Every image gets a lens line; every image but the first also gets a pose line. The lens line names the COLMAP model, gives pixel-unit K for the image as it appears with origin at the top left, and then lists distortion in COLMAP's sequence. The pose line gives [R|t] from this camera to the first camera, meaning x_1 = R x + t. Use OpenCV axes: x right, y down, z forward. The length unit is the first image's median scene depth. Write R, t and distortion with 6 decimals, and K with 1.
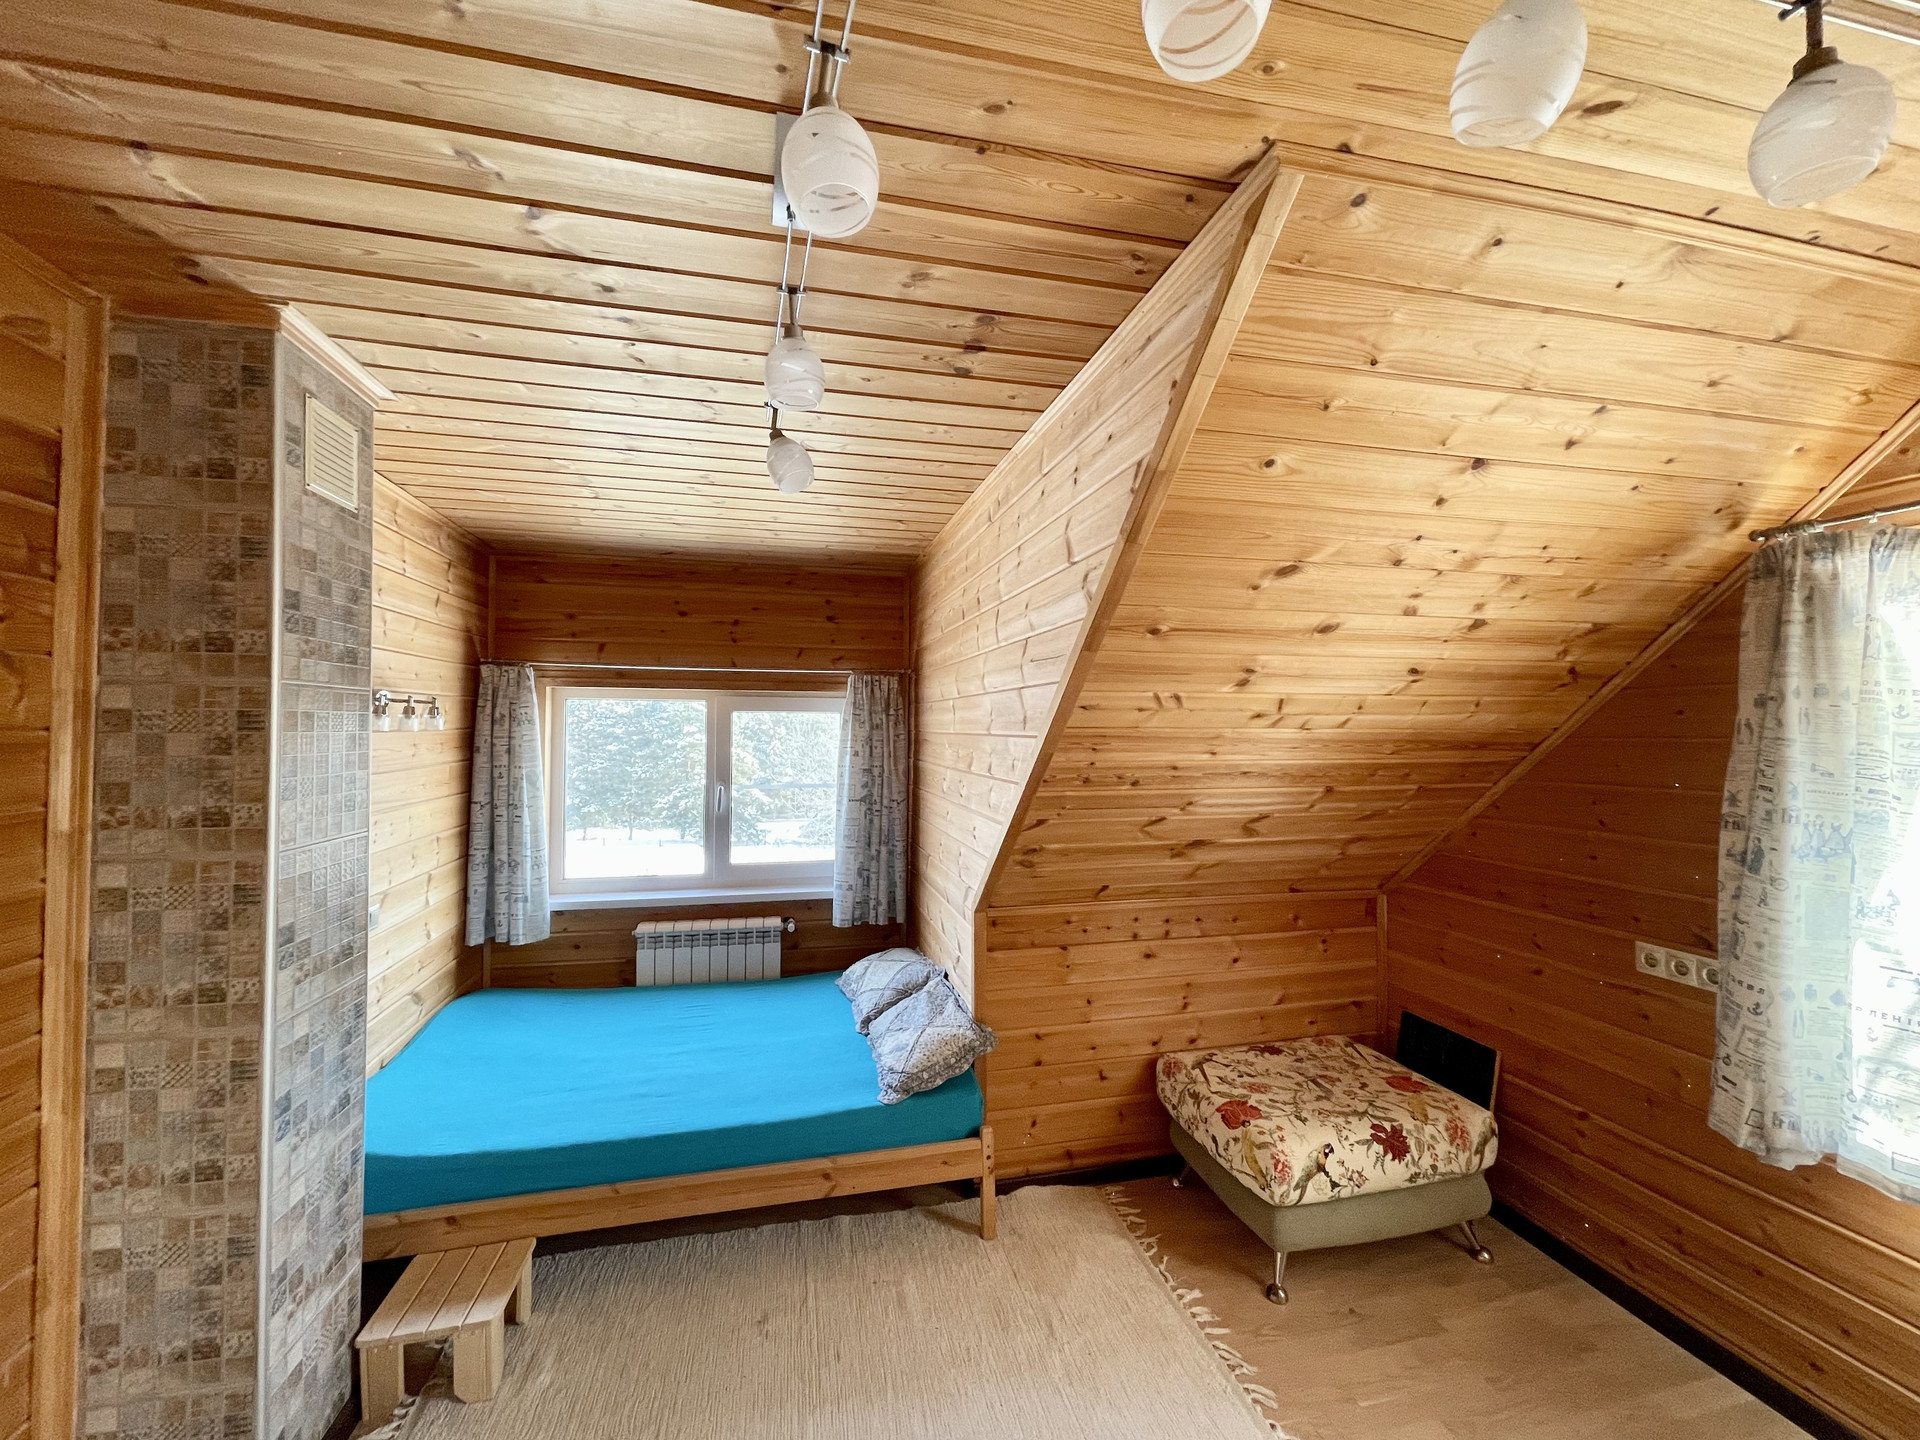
lens RADIAL K [[772.9, 0, 954.1], [0, 772.9, 715.9], [0, 0, 1]] dist [-0.004812, 0.000343]
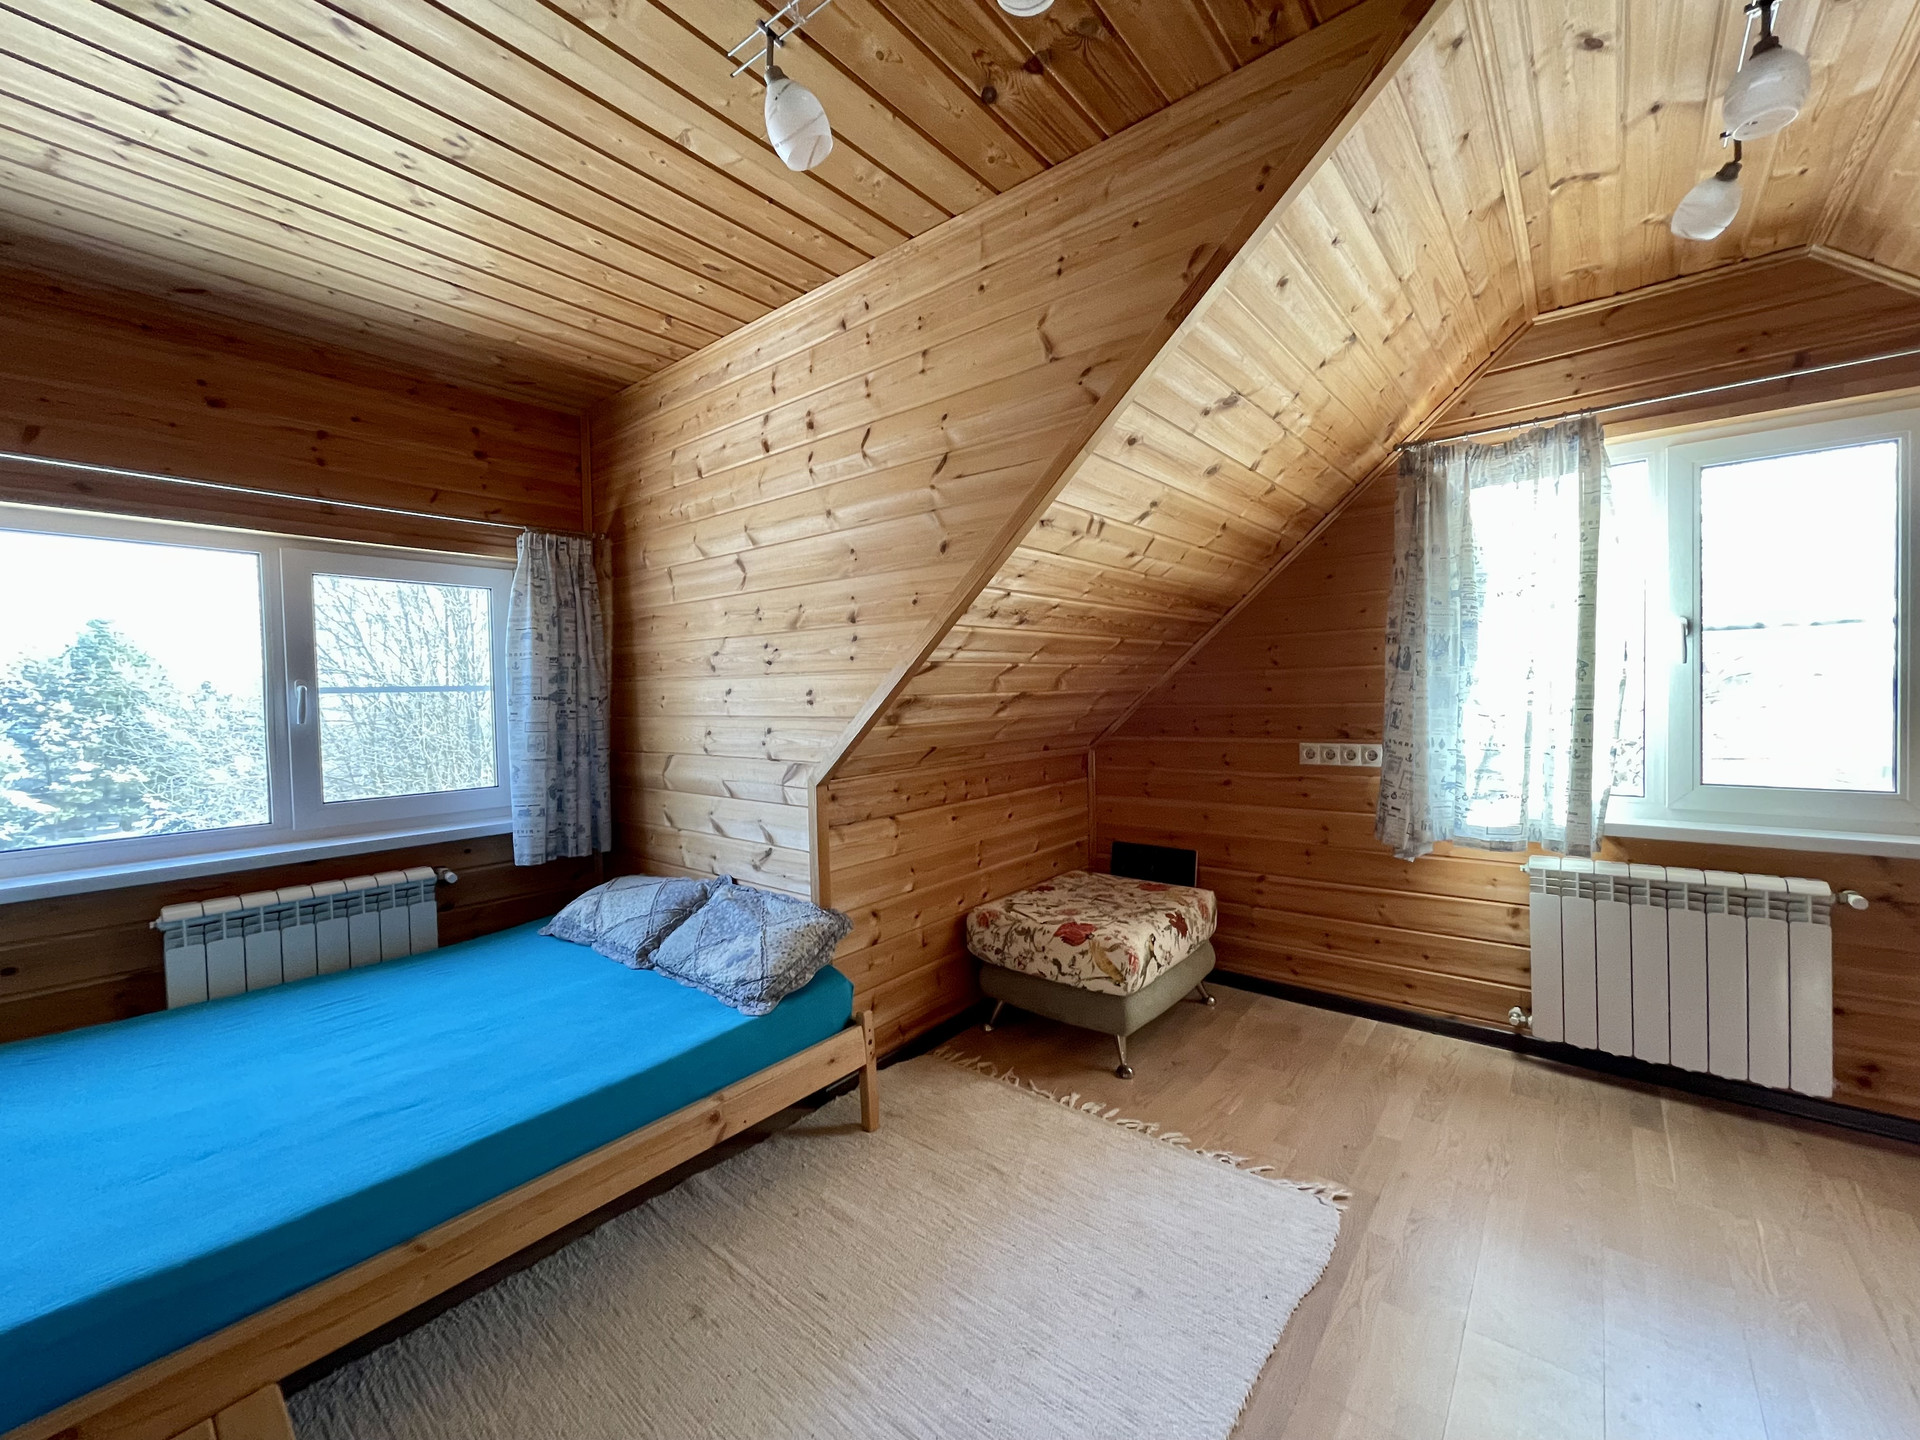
lens RADIAL K [[772.9, 0, 953.3], [0, 772.9, 714.6], [0, 0, 1]] dist [-0.004812, 0.000343]
pose [[0.795678, -0.038298, 0.604508, -0.429725], [0.012866, 0.998843, 0.046346, 0.154477], [-0.605584, -0.029099, 0.795249, 0.243220]]
